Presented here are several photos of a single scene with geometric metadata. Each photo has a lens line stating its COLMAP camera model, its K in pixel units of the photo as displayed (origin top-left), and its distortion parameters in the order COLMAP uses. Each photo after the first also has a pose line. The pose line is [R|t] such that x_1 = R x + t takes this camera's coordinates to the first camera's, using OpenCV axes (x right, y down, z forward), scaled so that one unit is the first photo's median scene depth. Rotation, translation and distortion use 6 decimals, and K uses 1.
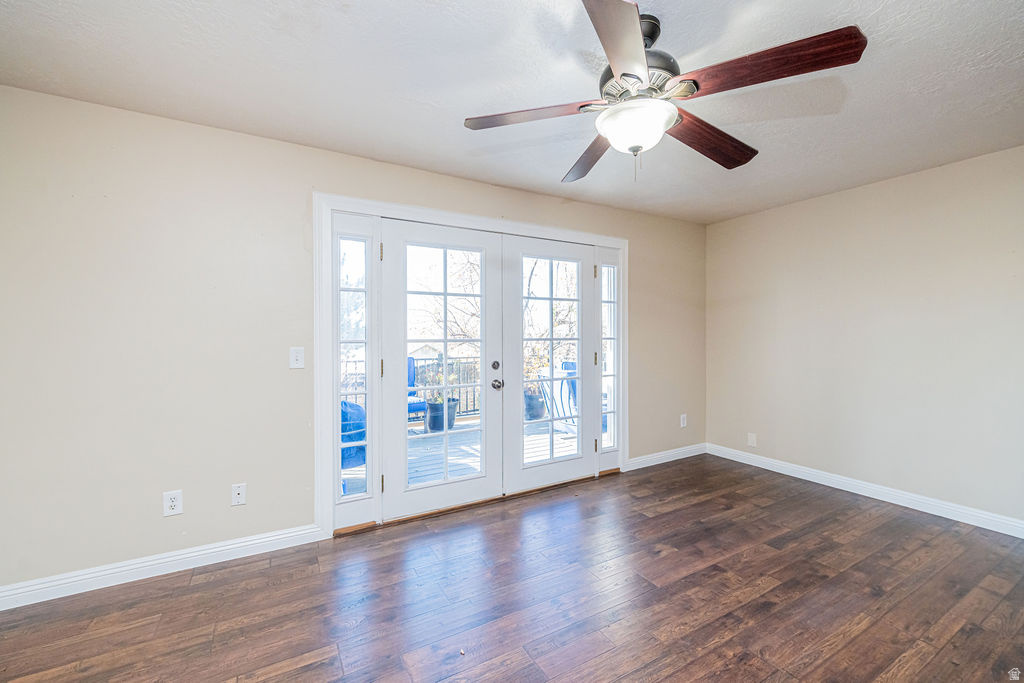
lens RADIAL K [[407.9, 0, 515.9], [0, 407.9, 334.6], [0, 0, 1]] dist [-0.000148, -0.000613]
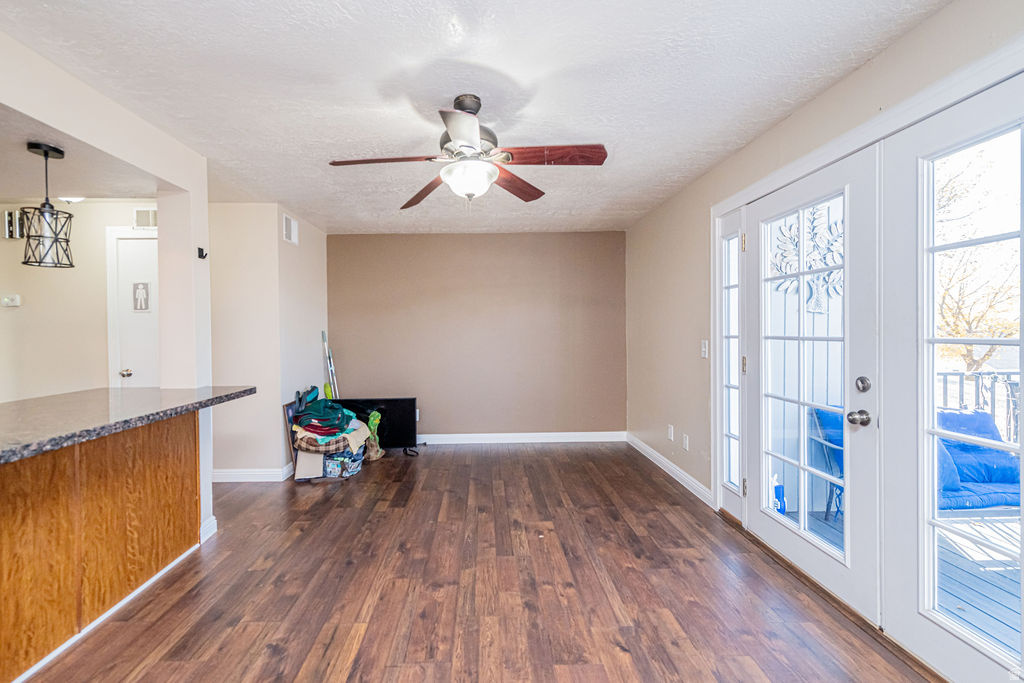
lens RADIAL K [[465.1, 0, 507.6], [0, 465.1, 337.1], [0, 0, 1]] dist [0.002765, 0.000018]
pose [[-0.462494, 0.020176, -0.886393, 0.757727], [0.013768, 0.999784, 0.015574, -0.007656], [0.886515, -0.005001, -0.462672, 0.871638]]
